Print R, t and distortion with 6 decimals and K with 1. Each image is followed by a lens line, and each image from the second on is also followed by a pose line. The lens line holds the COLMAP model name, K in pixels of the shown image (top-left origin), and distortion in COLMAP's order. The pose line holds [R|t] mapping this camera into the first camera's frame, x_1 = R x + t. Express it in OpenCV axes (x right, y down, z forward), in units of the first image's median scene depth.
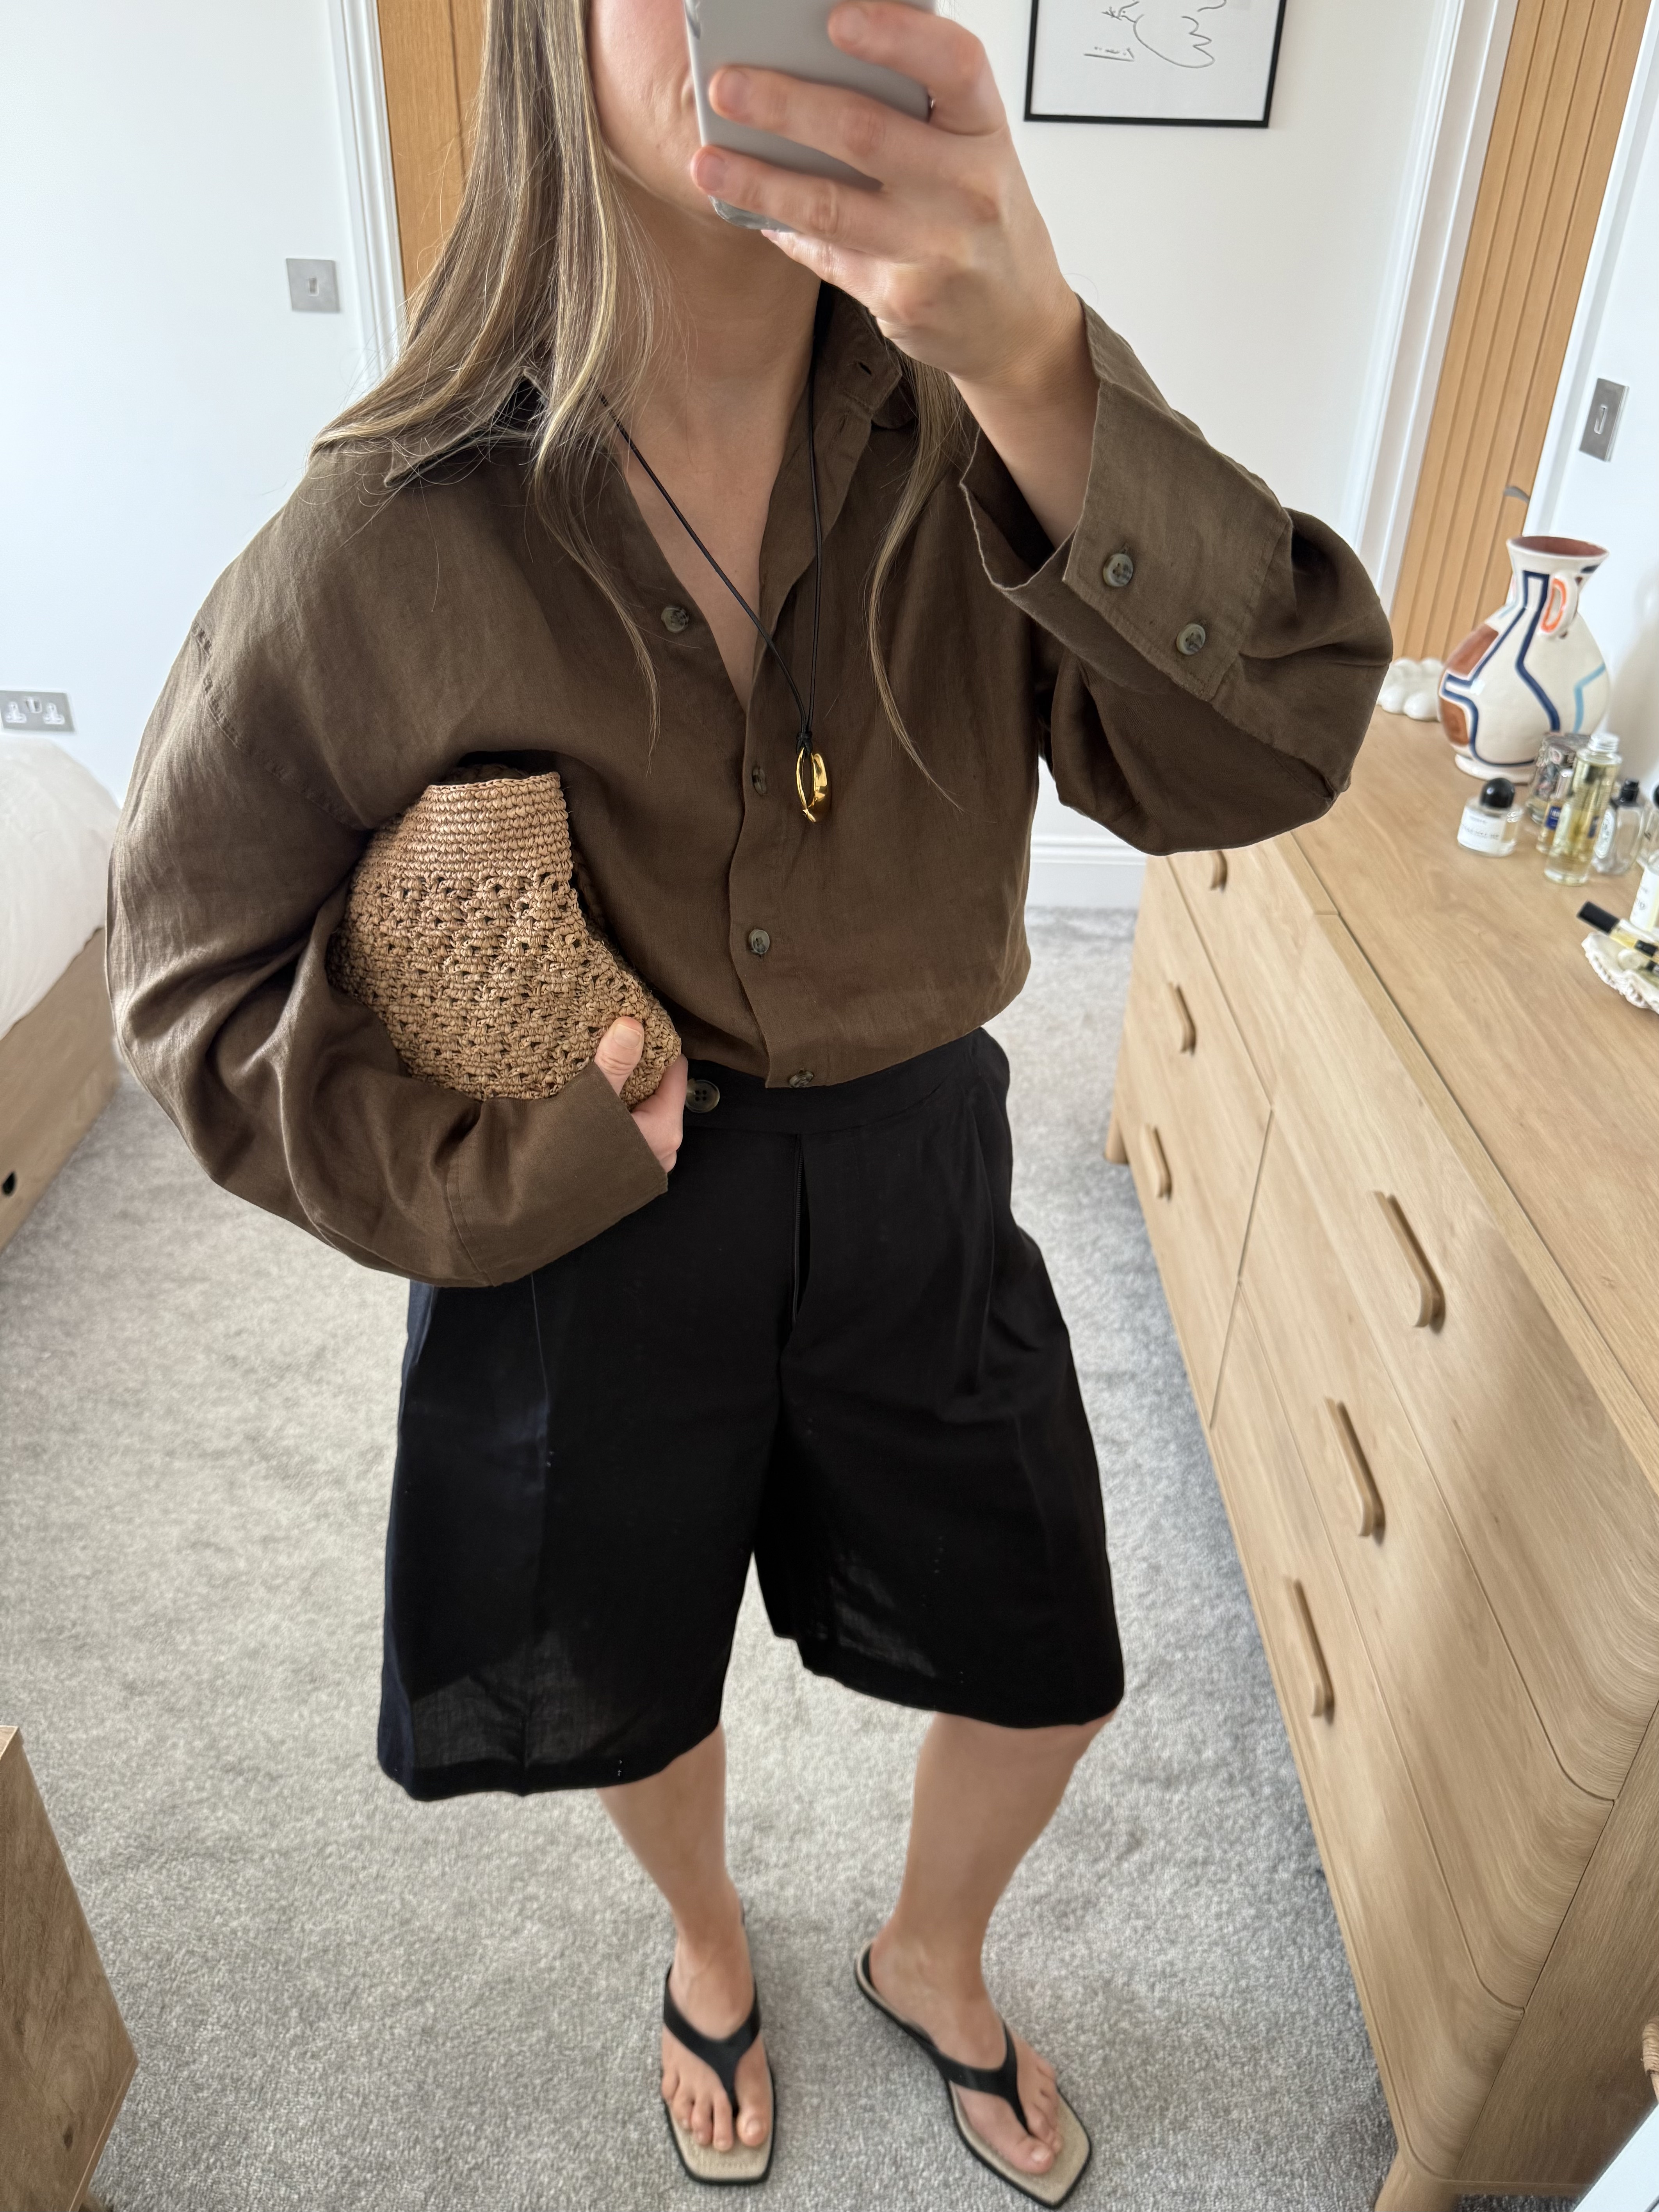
lens RADIAL K [[1564.8, 0, 844.4], [0, 1564.8, 1095.7], [0, 0, 1]] dist [0.026419, -0.052592]
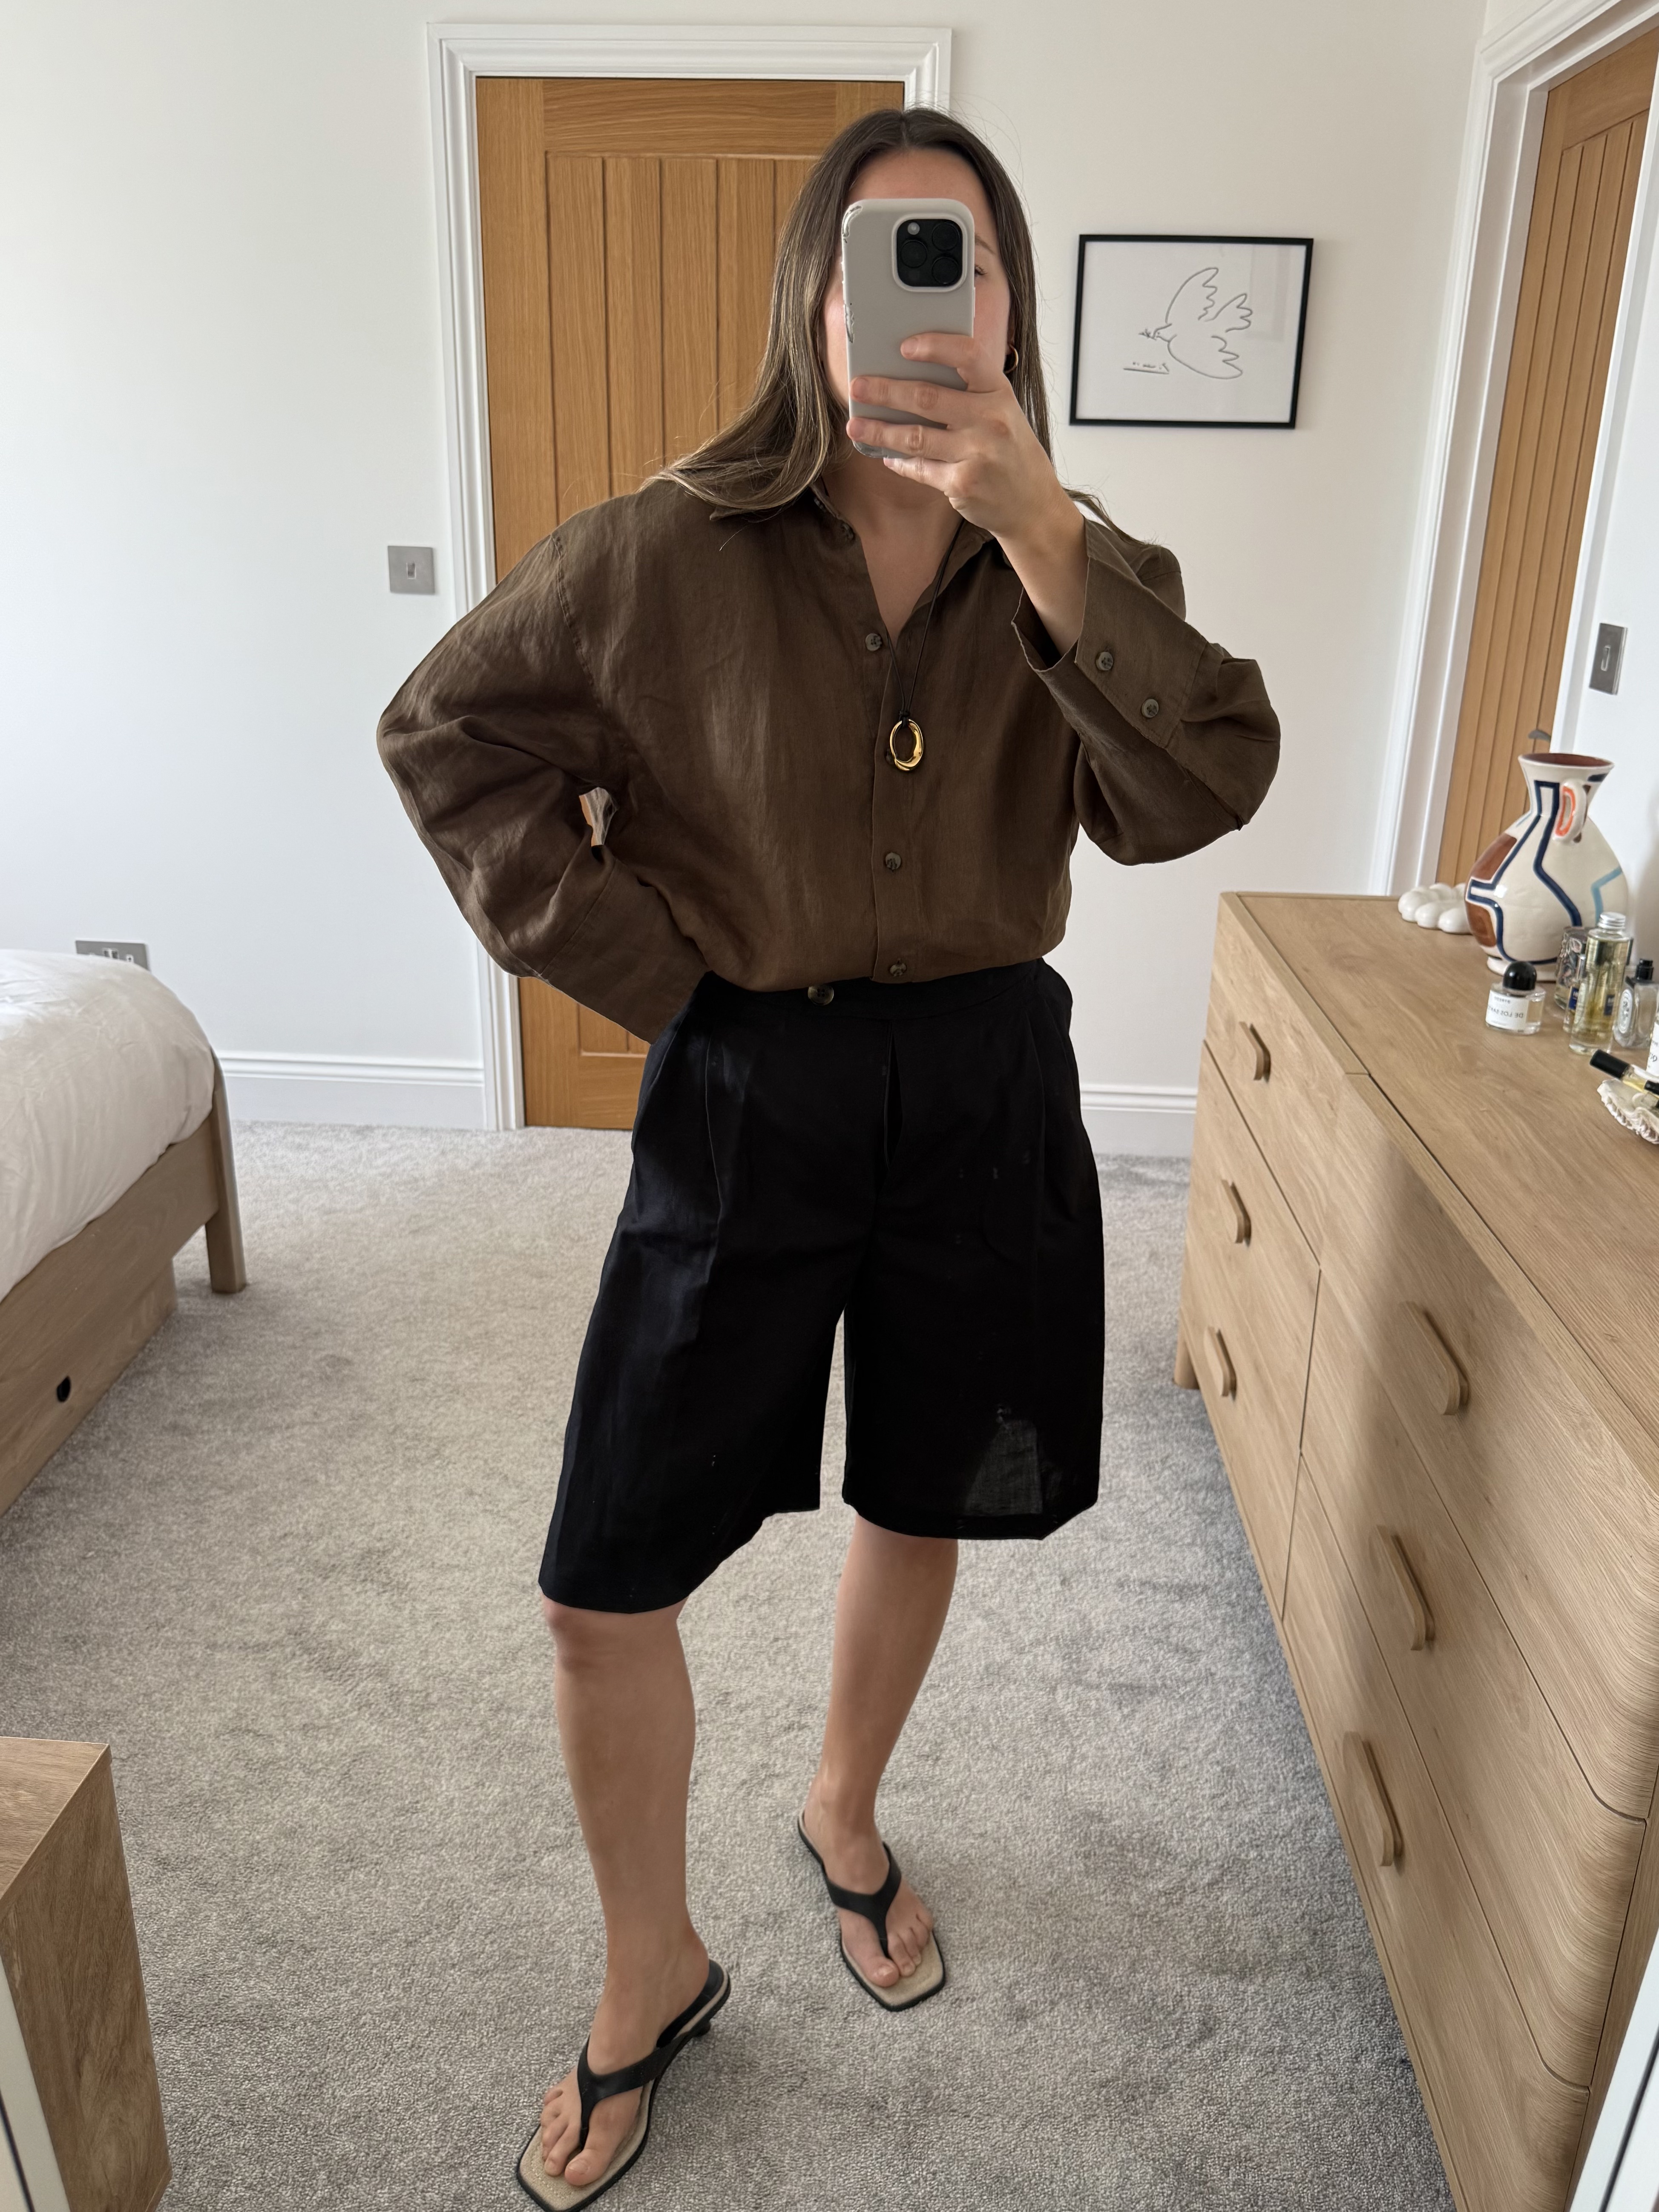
lens RADIAL K [[1693.9, 0, 875.6], [0, 1693.9, 1090.8], [0, 0, 1]] dist [0.031757, -0.048398]
pose [[0.999805, 0.000380, -0.019760, 0.004917], [-0.004374, 0.979274, -0.202495, 0.121964], [0.019274, 0.202542, 0.979084, -0.116941]]
